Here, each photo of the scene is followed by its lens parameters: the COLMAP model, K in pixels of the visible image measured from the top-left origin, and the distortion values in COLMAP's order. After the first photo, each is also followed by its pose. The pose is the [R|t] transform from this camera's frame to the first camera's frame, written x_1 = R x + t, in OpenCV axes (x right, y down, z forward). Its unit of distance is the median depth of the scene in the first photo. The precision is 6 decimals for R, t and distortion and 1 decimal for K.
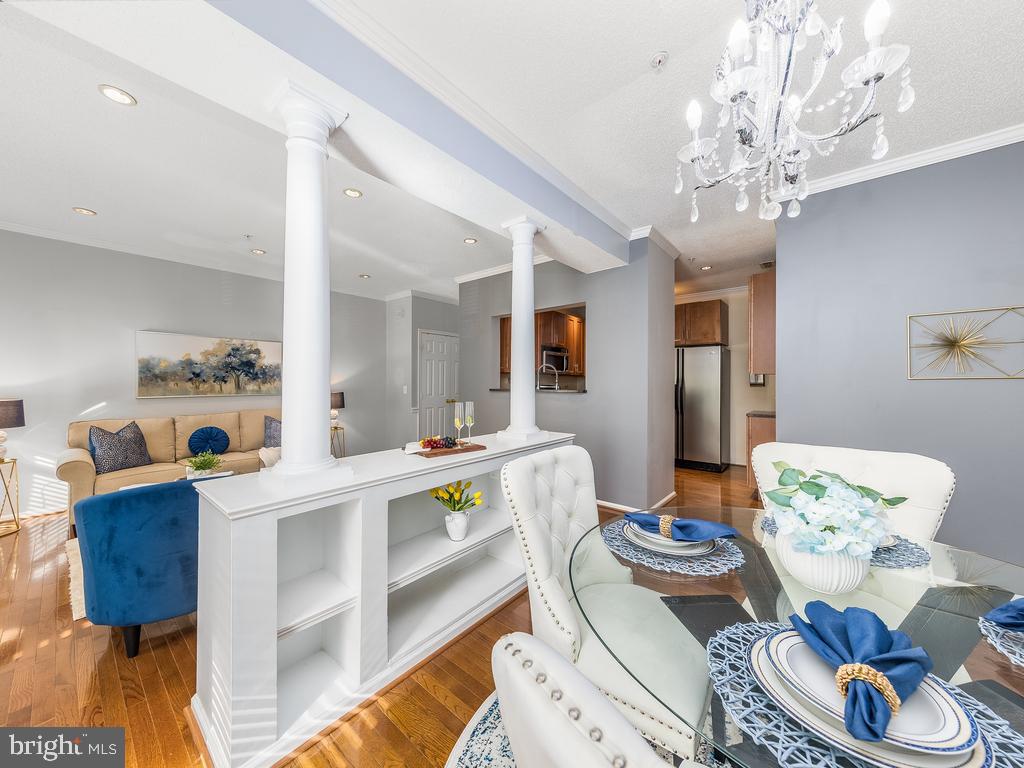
lens RADIAL K [[372.8, 0, 509.8], [0, 372.8, 382.0], [0, 0, 1]] dist [0.000714, 0.000060]
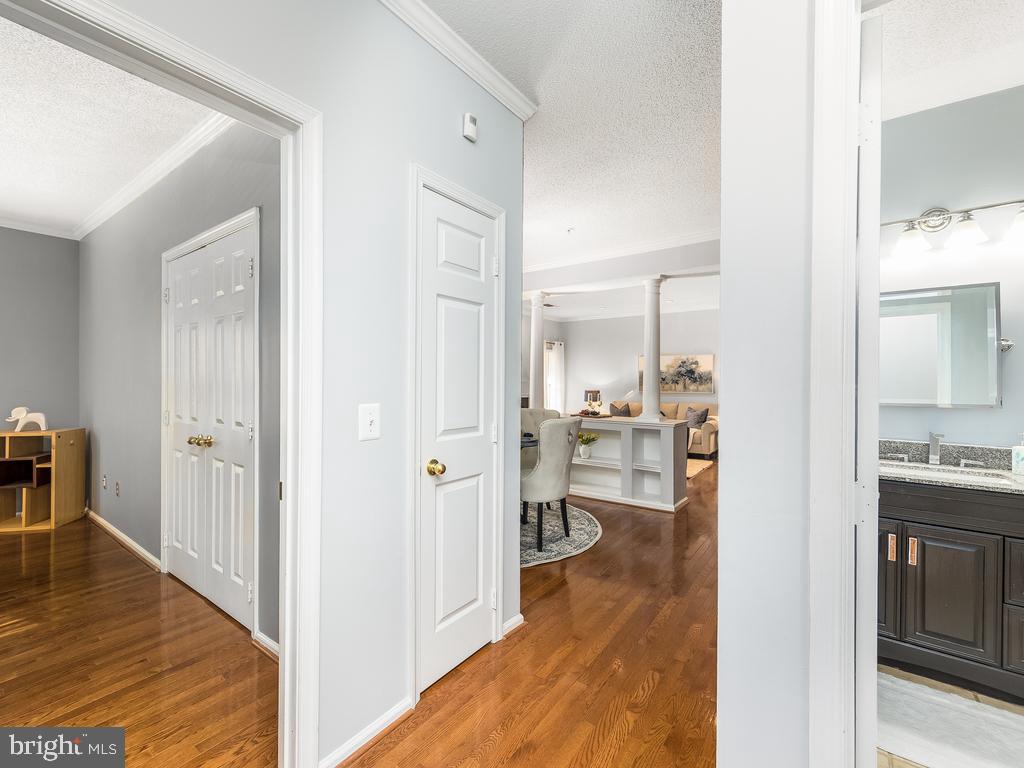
lens RADIAL K [[437.1, 0, 515.8], [0, 437.1, 382.1], [0, 0, 1]] dist [0.000636, 0.000102]
pose [[0.078840, -0.001550, -0.996886, 1.019605], [-0.013773, 0.999902, -0.002644, 0.007243], [0.996792, 0.013938, 0.078811, 0.188741]]
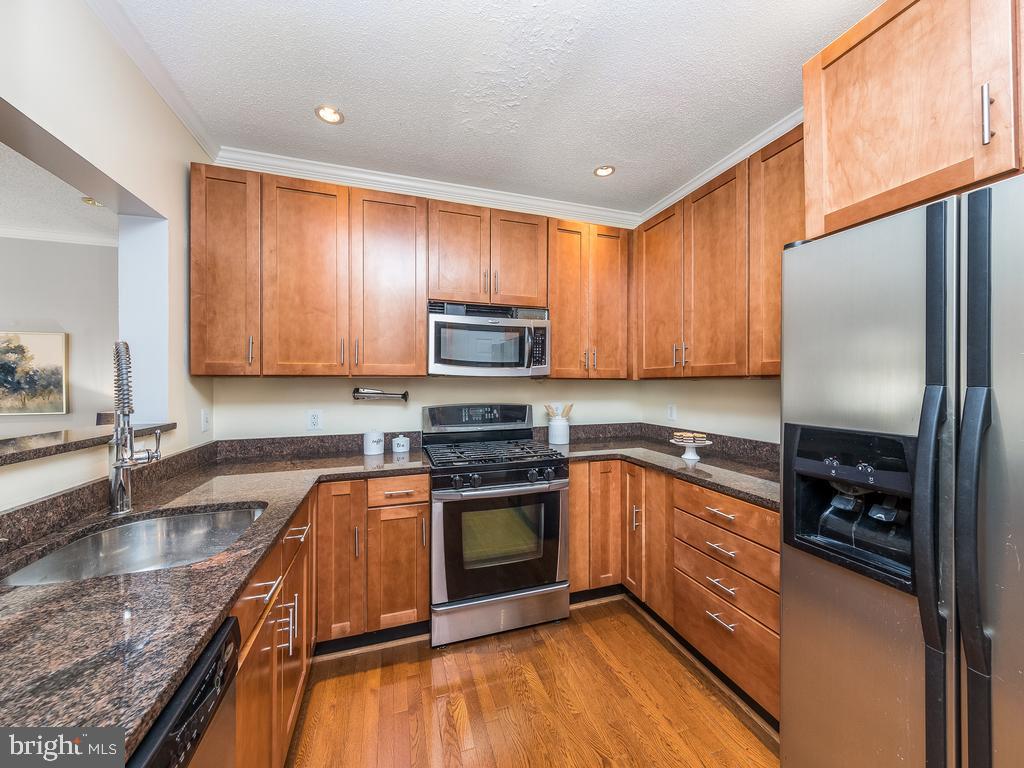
lens RADIAL K [[372.8, 0, 509.8], [0, 372.8, 382.0], [0, 0, 1]] dist [0.000714, 0.000060]
pose [[0.855015, -0.003448, -0.518592, 0.459783], [0.001726, 0.999991, -0.003803, -0.021284], [0.518600, 0.002357, 0.855014, 0.952352]]
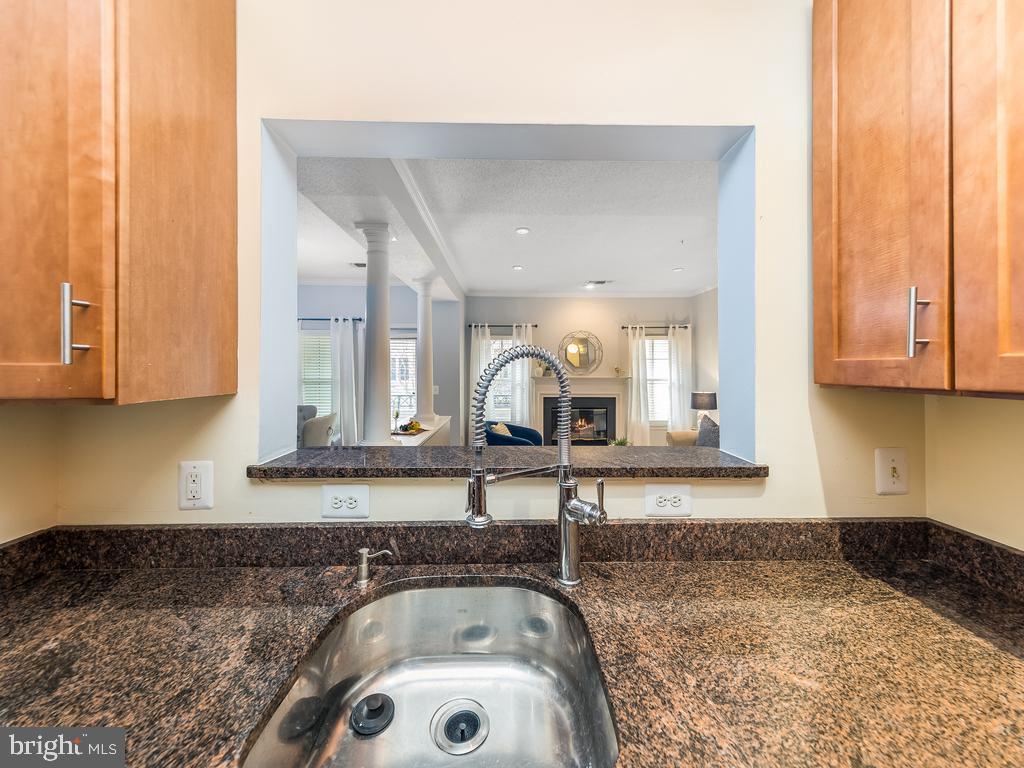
lens RADIAL K [[366.4, 0, 512.7], [0, 366.4, 367.3], [0, 0, 1]] dist [-0.000111, -0.000154]
pose [[-0.749882, -0.004940, -0.661553, 0.229928], [-0.006787, 0.999977, 0.000225, -0.039777], [0.661537, 0.004659, -0.749898, 1.160511]]
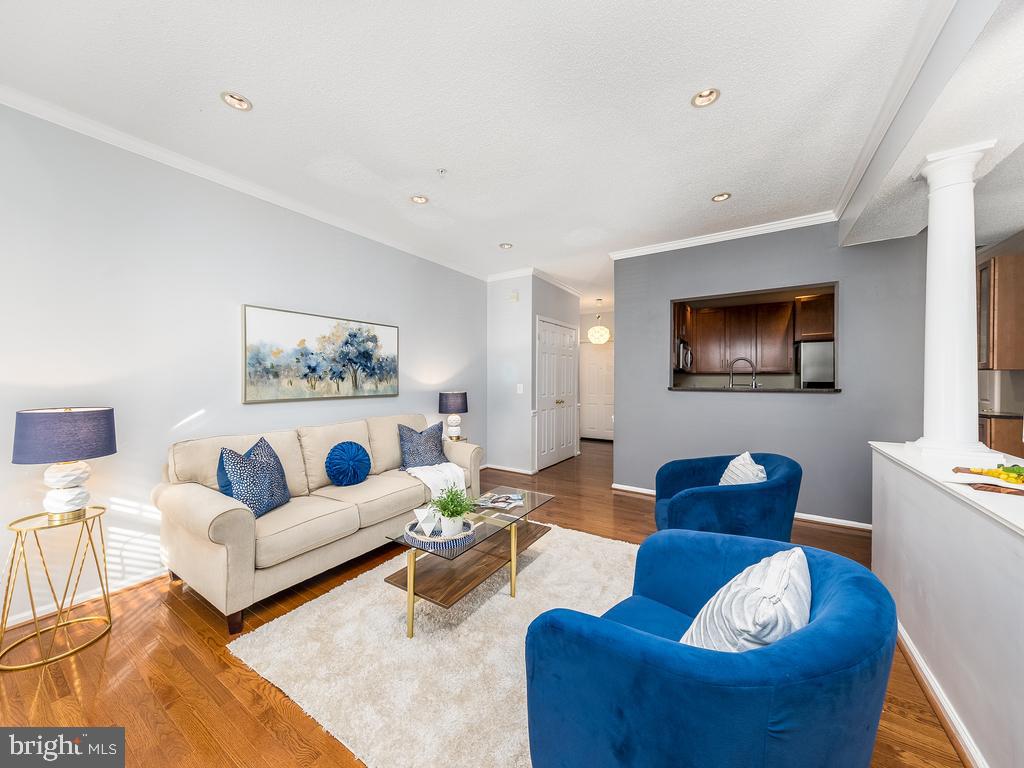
lens RADIAL K [[372.8, 0, 509.8], [0, 372.8, 382.0], [0, 0, 1]] dist [0.000714, 0.000060]
pose [[0.992882, -0.003352, 0.119055, -0.534129], [0.002819, 0.999985, 0.004643, 0.002823], [-0.119069, -0.004275, 0.992877, 0.235891]]
